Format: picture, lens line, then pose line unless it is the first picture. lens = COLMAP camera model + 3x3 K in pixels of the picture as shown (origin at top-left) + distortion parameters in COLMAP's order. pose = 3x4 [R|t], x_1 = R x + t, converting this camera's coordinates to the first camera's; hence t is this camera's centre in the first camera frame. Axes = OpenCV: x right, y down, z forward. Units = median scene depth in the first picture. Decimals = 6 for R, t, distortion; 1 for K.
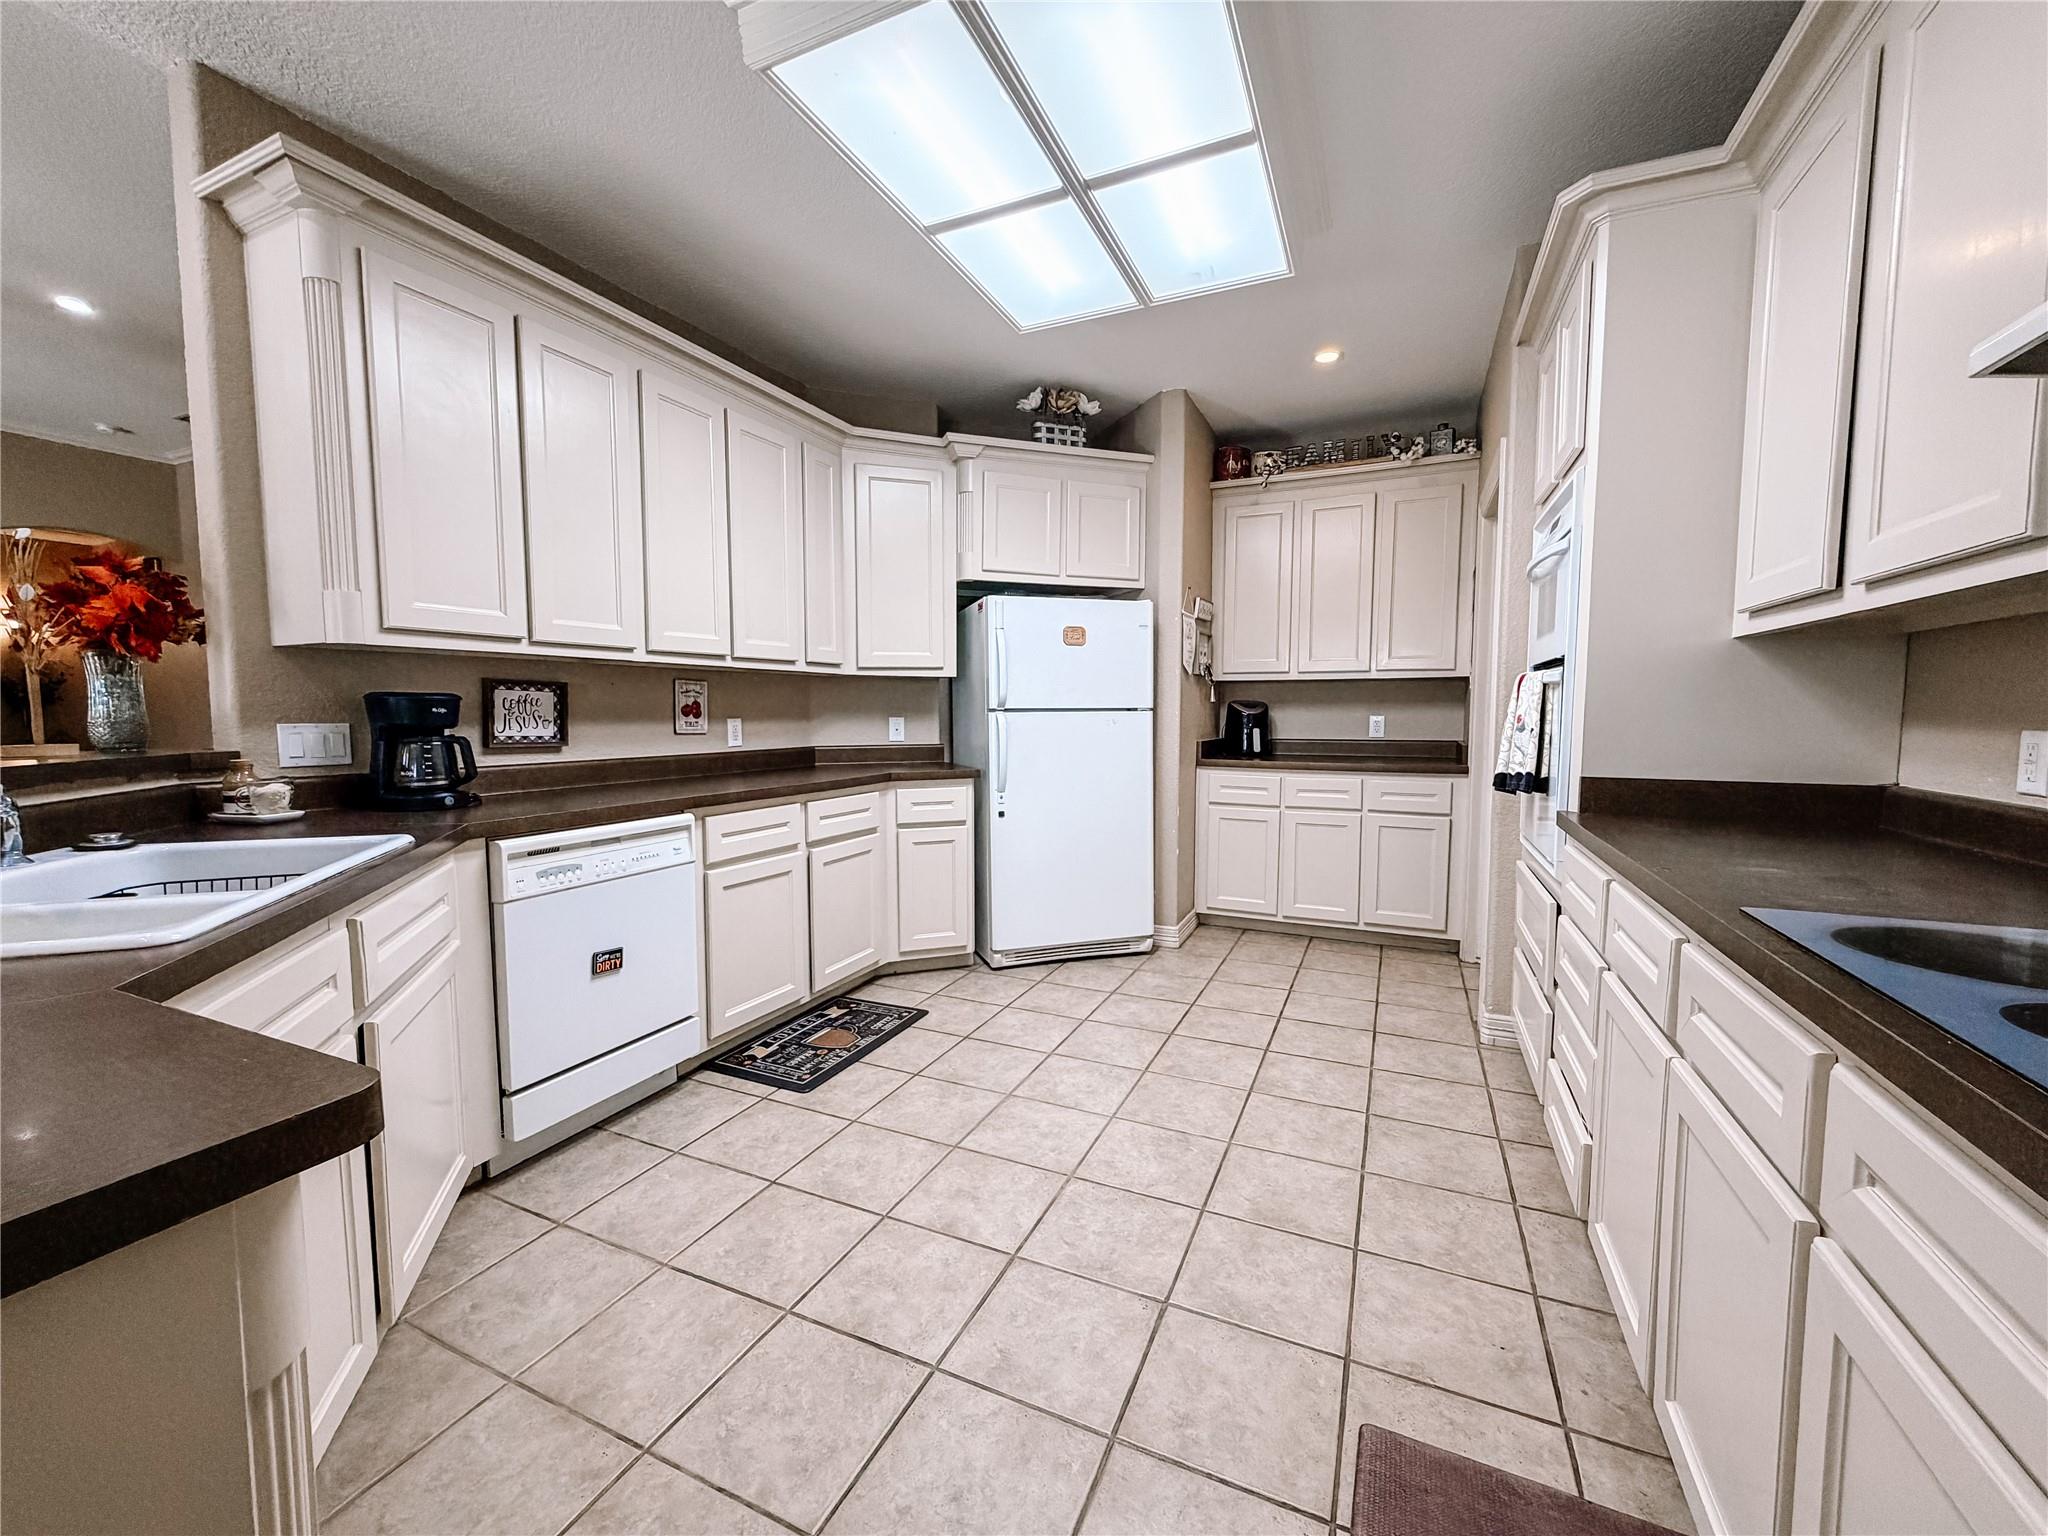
lens RADIAL K [[816.1, 0, 1021.8], [0, 816.1, 770.0], [0, 0, 1]] dist [-0.000673, 0.000054]
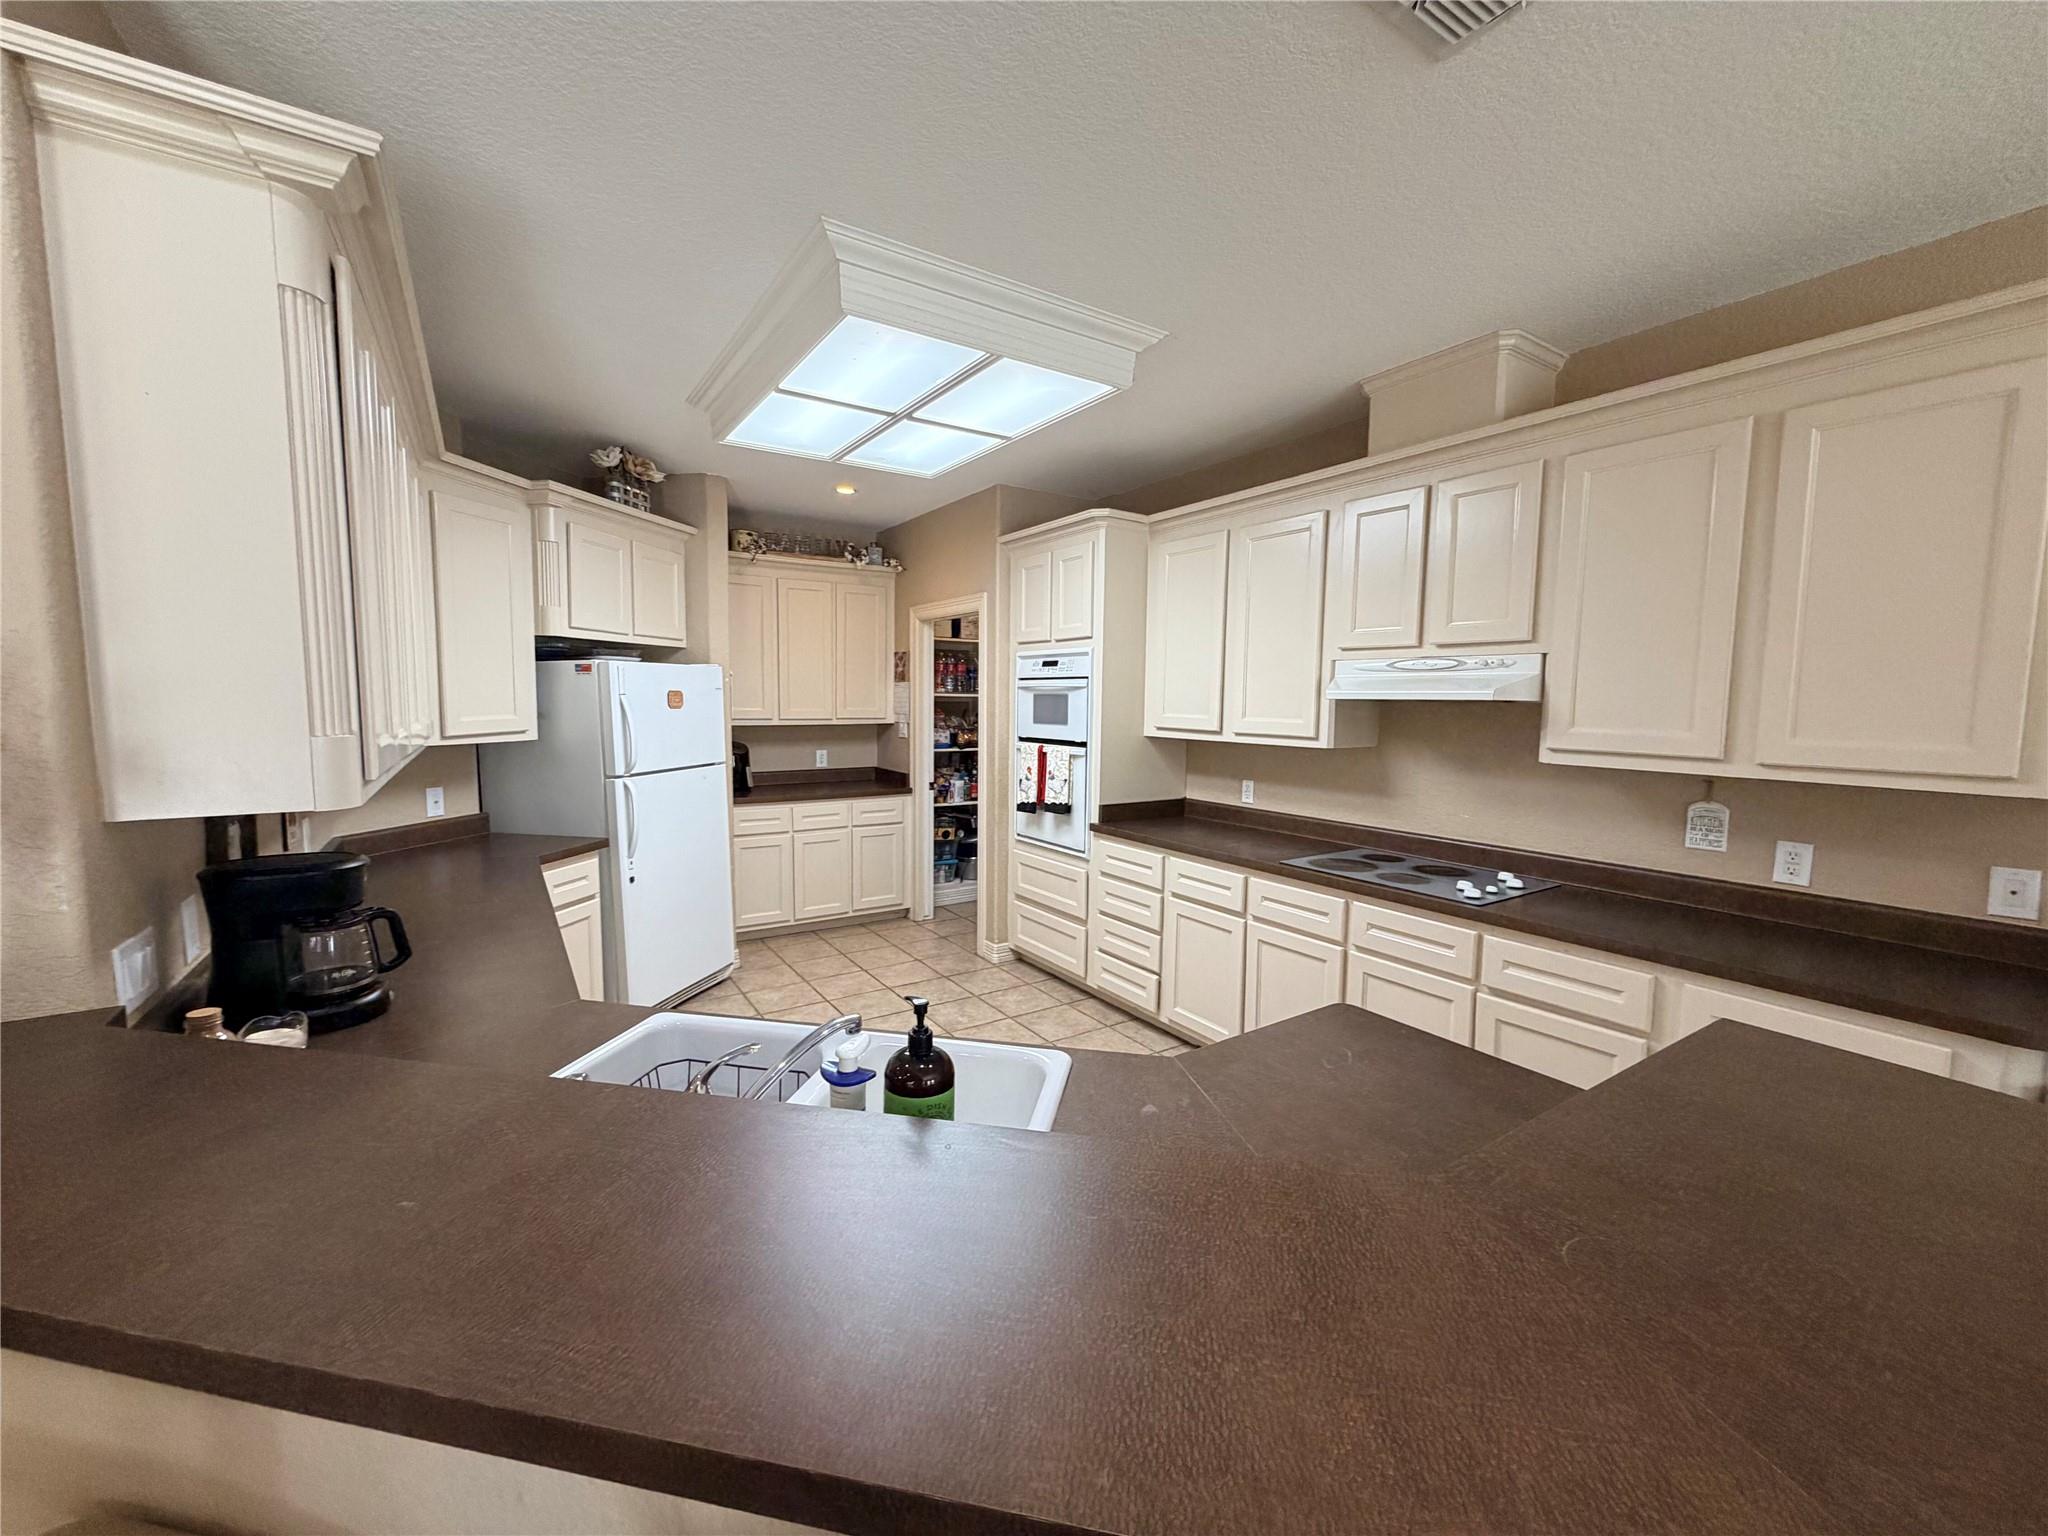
lens RADIAL K [[816.1, 0, 1025.4], [0, 816.1, 769.3], [0, 0, 1]] dist [-0.000673, 0.000054]
pose [[0.524946, -0.069309, 0.848309, -0.580965], [0.051691, 0.997435, 0.049506, -0.099904], [-0.849565, 0.017862, 0.527182, 0.059685]]
